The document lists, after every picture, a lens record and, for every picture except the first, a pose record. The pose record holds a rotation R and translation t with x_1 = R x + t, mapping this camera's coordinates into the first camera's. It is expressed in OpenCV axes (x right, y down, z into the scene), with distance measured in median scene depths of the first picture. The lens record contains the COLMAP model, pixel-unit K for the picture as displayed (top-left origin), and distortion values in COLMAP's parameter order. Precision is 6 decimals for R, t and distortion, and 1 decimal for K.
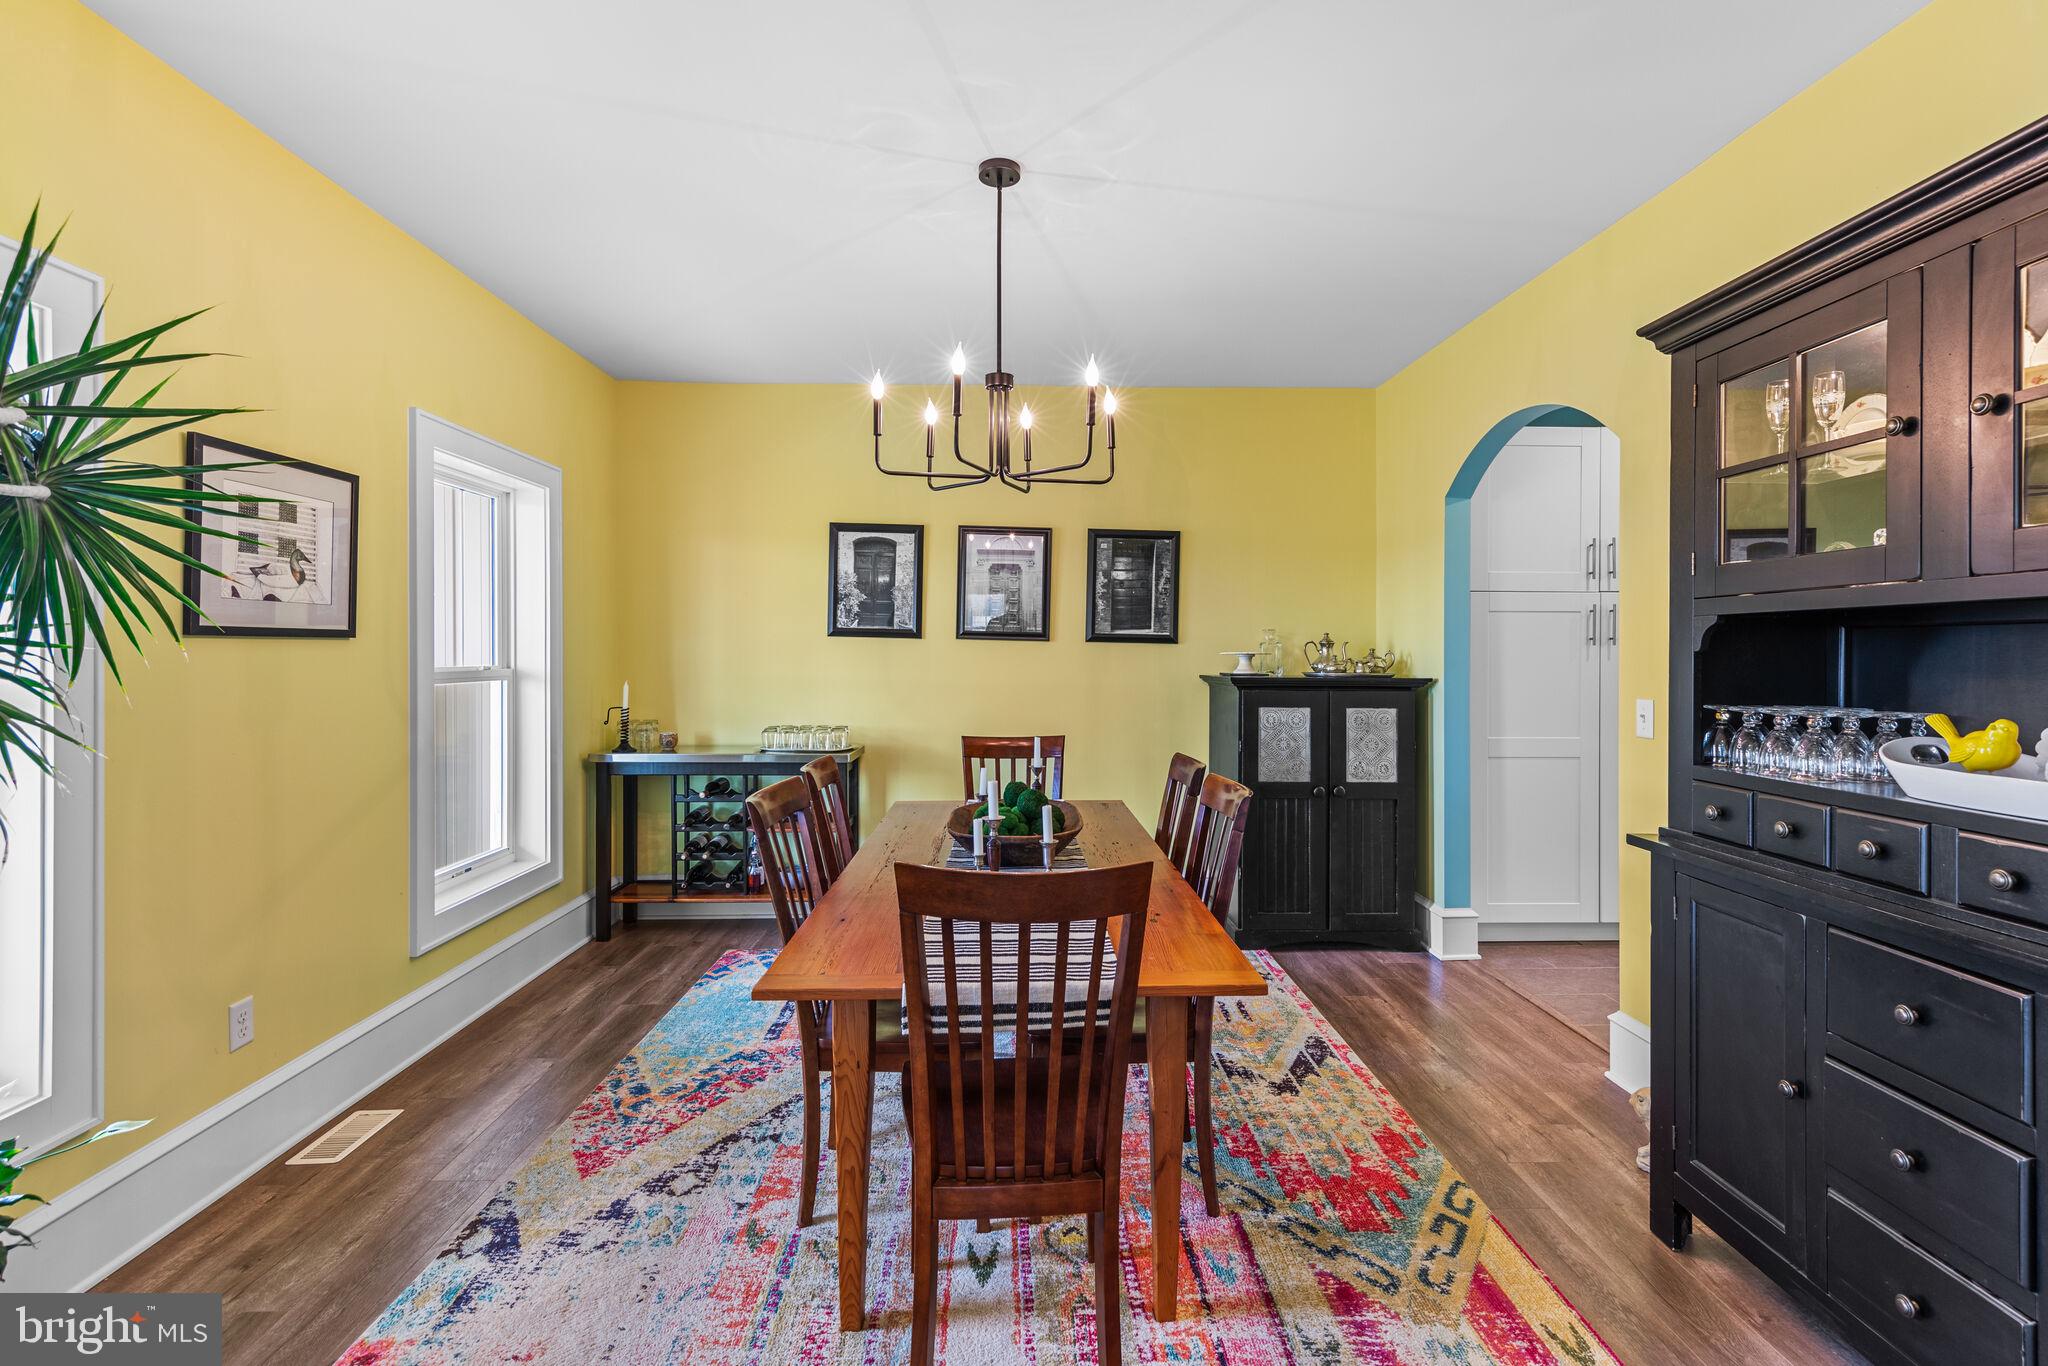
lens RADIAL K [[944.4, 0, 1030.0], [0, 944.4, 652.6], [0, 0, 1]] dist [0.008916, 0.000122]
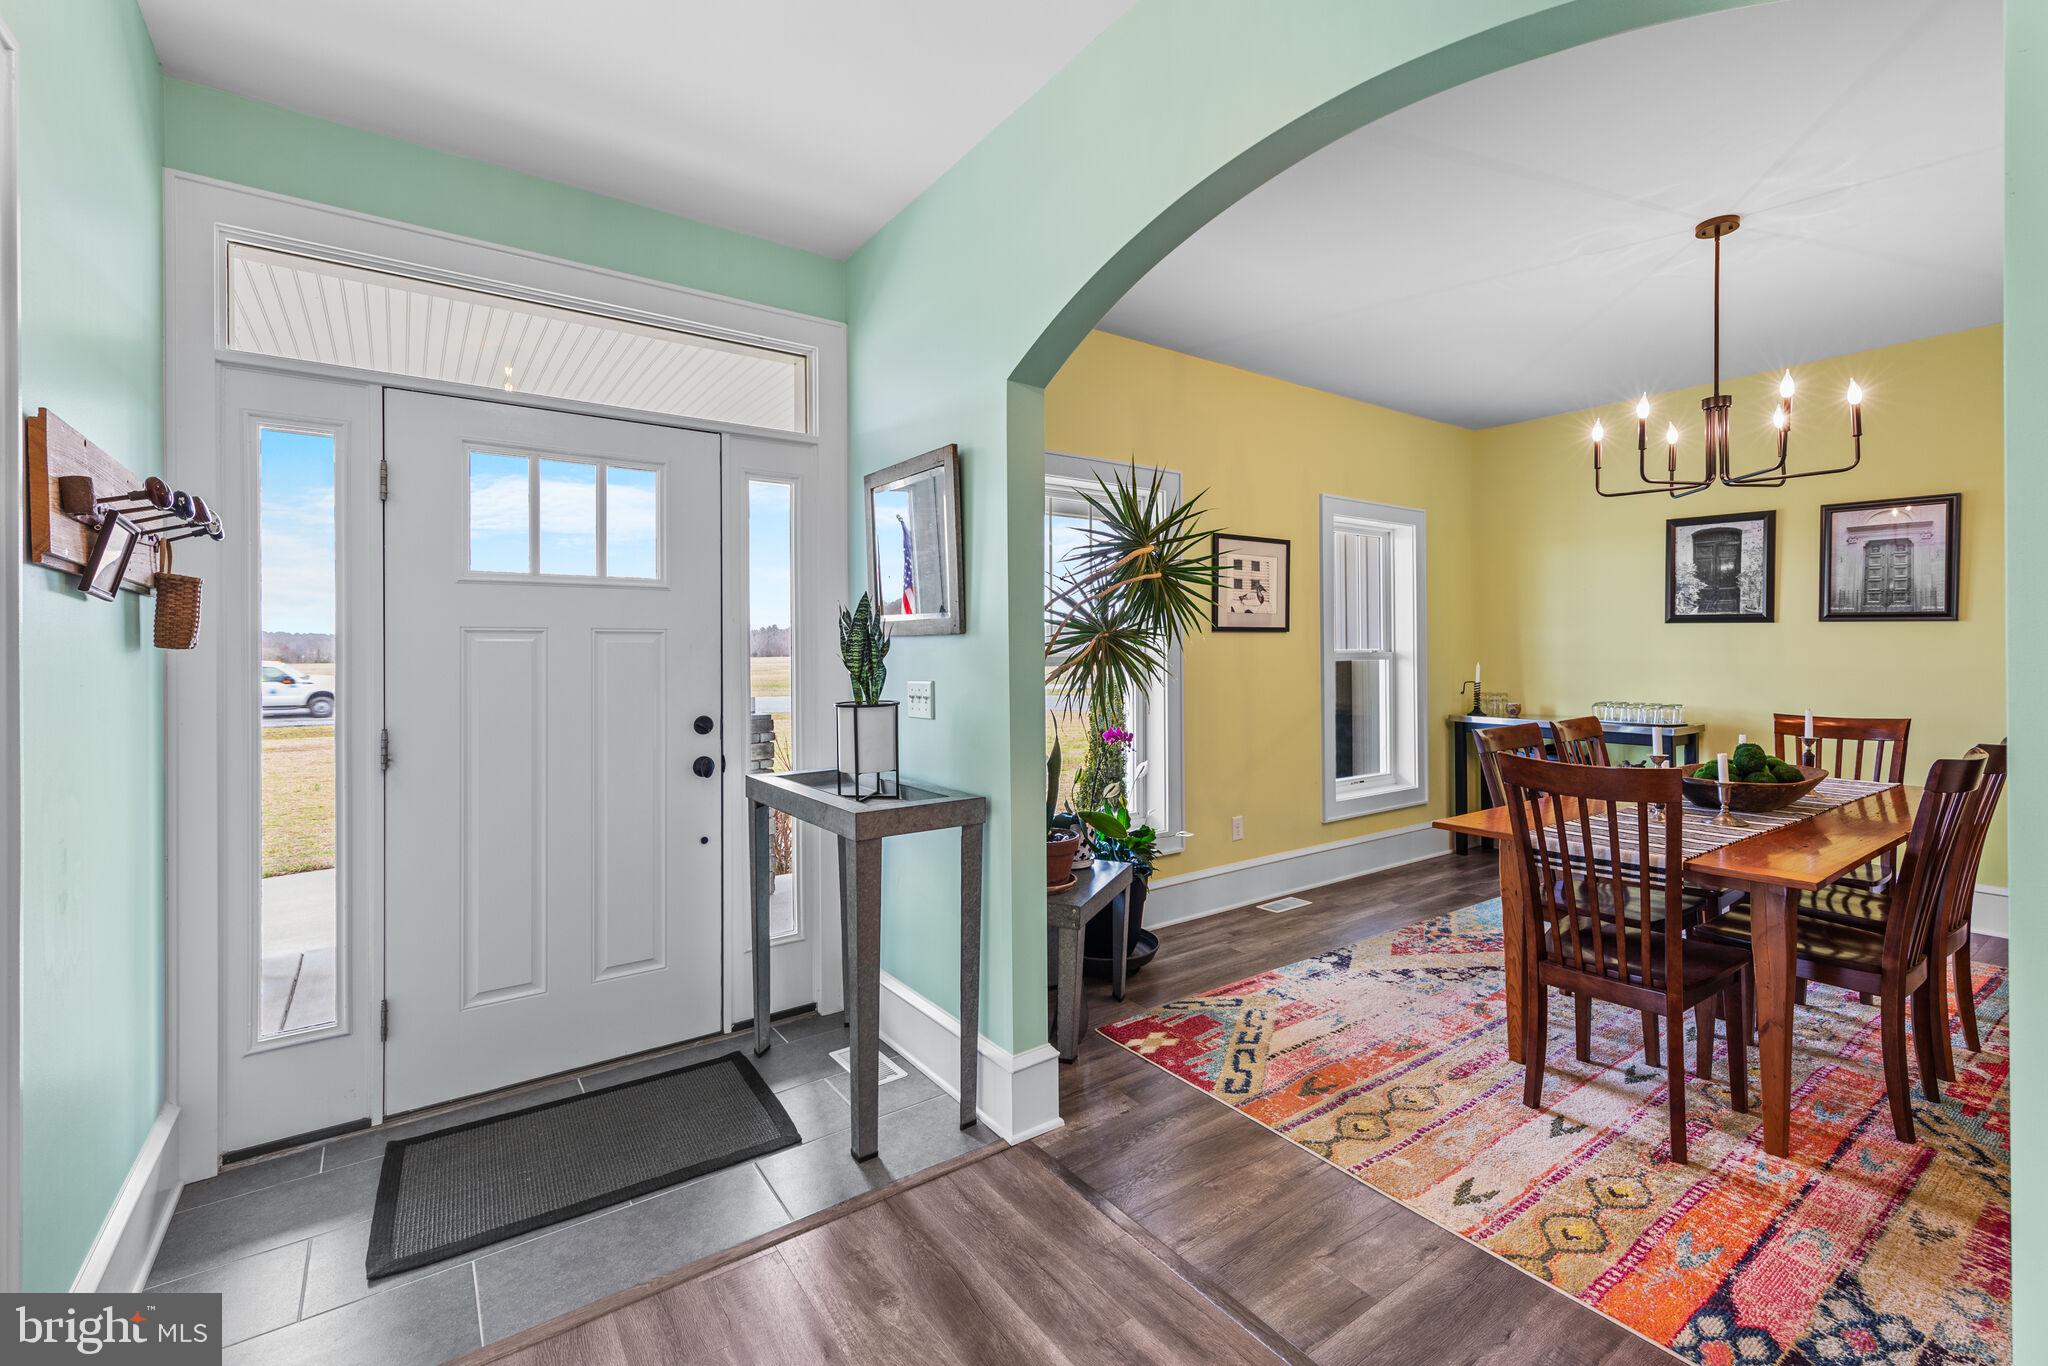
lens RADIAL K [[874.1, 0, 1025.1], [0, 874.1, 655.0], [0, 0, 1]] dist [0.001125, 0.000133]
pose [[0.552548, -0.001698, -0.833479, 0.377878], [0.007215, 0.999970, 0.002745, 0.019539], [0.833450, -0.007530, 0.552544, -0.313855]]
